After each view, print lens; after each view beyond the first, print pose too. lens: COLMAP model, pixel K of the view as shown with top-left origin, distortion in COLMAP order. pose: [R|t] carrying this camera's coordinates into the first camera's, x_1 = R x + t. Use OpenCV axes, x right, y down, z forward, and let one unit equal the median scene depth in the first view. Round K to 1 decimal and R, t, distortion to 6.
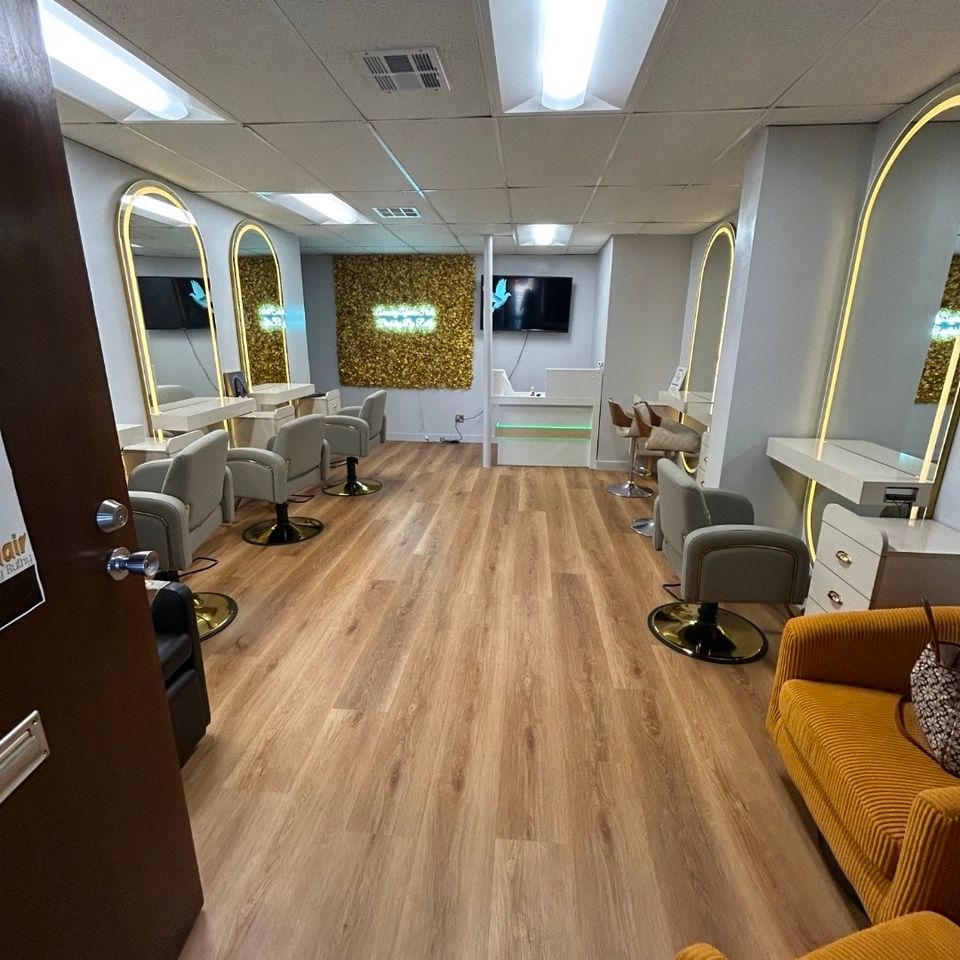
lens RADIAL K [[516.6, 0, 485.3], [0, 516.6, 477.9], [0, 0, 1]] dist [-0.001728, 0.002163]
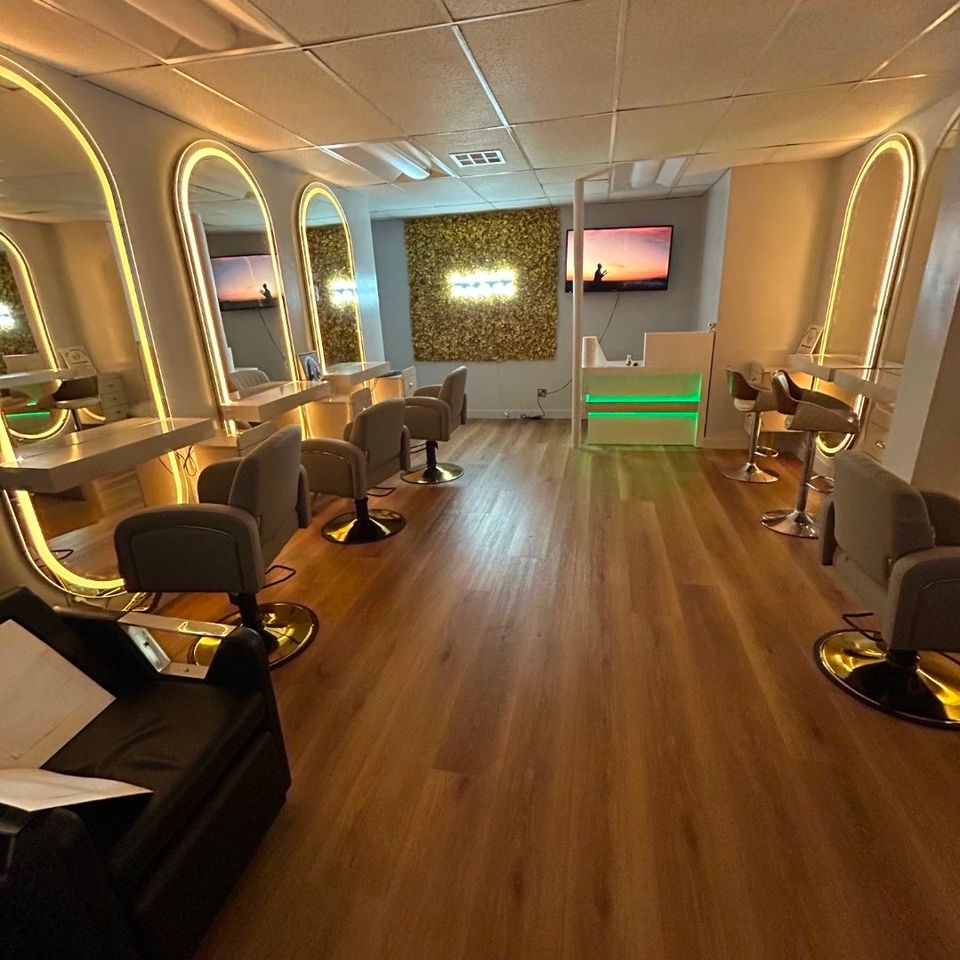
lens RADIAL K [[516.6, 0, 485.3], [0, 516.6, 477.9], [0, 0, 1]] dist [-0.001728, 0.002163]
pose [[0.991262, -0.008636, -0.131622, -0.043830], [0.016432, 0.998166, 0.058259, -0.027083], [0.130877, -0.059913, 0.989587, 0.100540]]
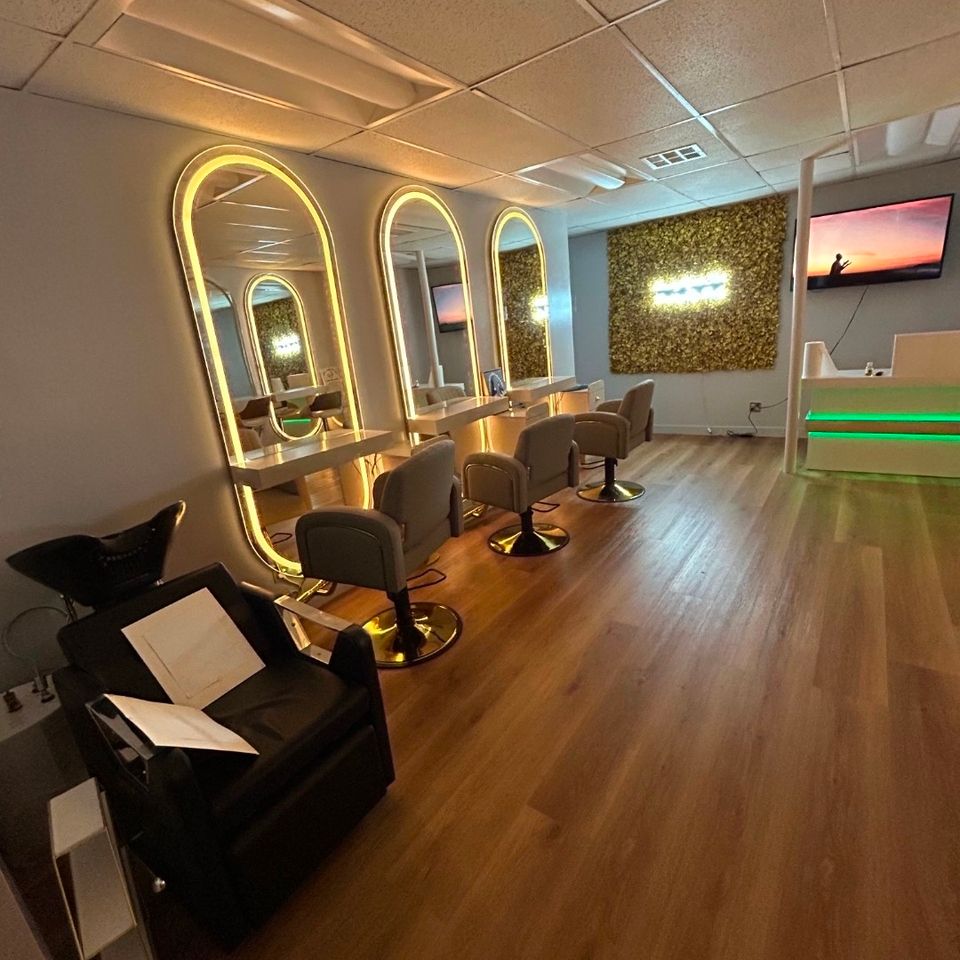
lens RADIAL K [[516.6, 0, 485.3], [0, 516.6, 477.9], [0, 0, 1]] dist [-0.001728, 0.002163]
pose [[0.856379, 0.047957, -0.514116, 0.013430], [-0.031262, 0.998667, 0.041082, -0.035819], [0.515400, -0.019110, 0.856737, 0.134879]]
